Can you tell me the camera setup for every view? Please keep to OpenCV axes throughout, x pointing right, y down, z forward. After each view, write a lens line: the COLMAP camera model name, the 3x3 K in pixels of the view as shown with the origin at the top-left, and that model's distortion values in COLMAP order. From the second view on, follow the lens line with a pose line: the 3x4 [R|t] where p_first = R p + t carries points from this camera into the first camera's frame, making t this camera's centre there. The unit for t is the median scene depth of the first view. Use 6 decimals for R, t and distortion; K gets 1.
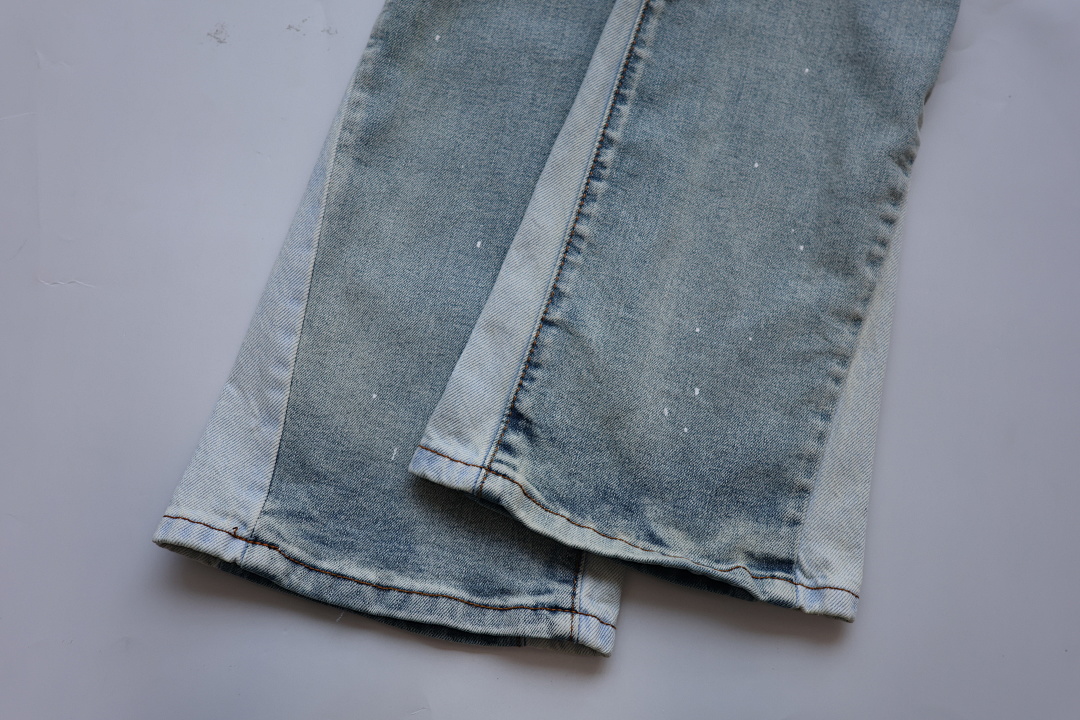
lens RADIAL K [[866.3, 0, 540.8], [0, 866.3, 360.4], [0, 0, 1]] dist [0.001853, -0.000372]
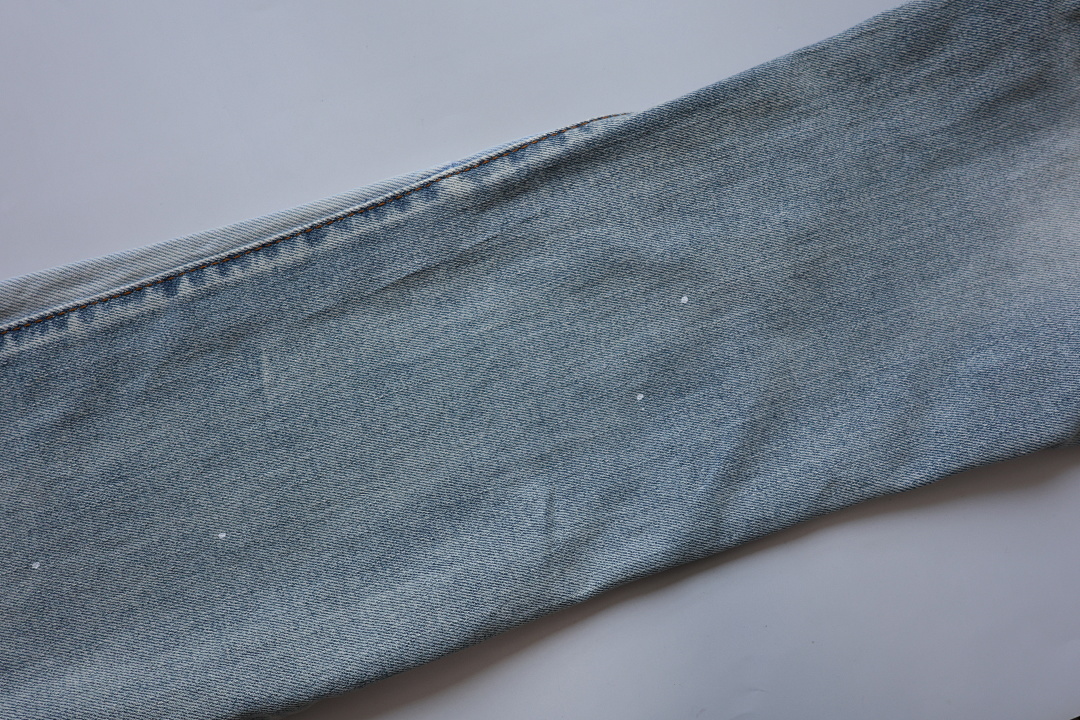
lens RADIAL K [[866.3, 0, 539.8], [0, 866.3, 359.2], [0, 0, 1]] dist [0.001853, -0.000372]
pose [[0.612835, 0.770729, -0.174383, 0.476394], [-0.783708, 0.621060, -0.009263, -0.614559], [0.101163, 0.142342, 0.984634, 0.373283]]
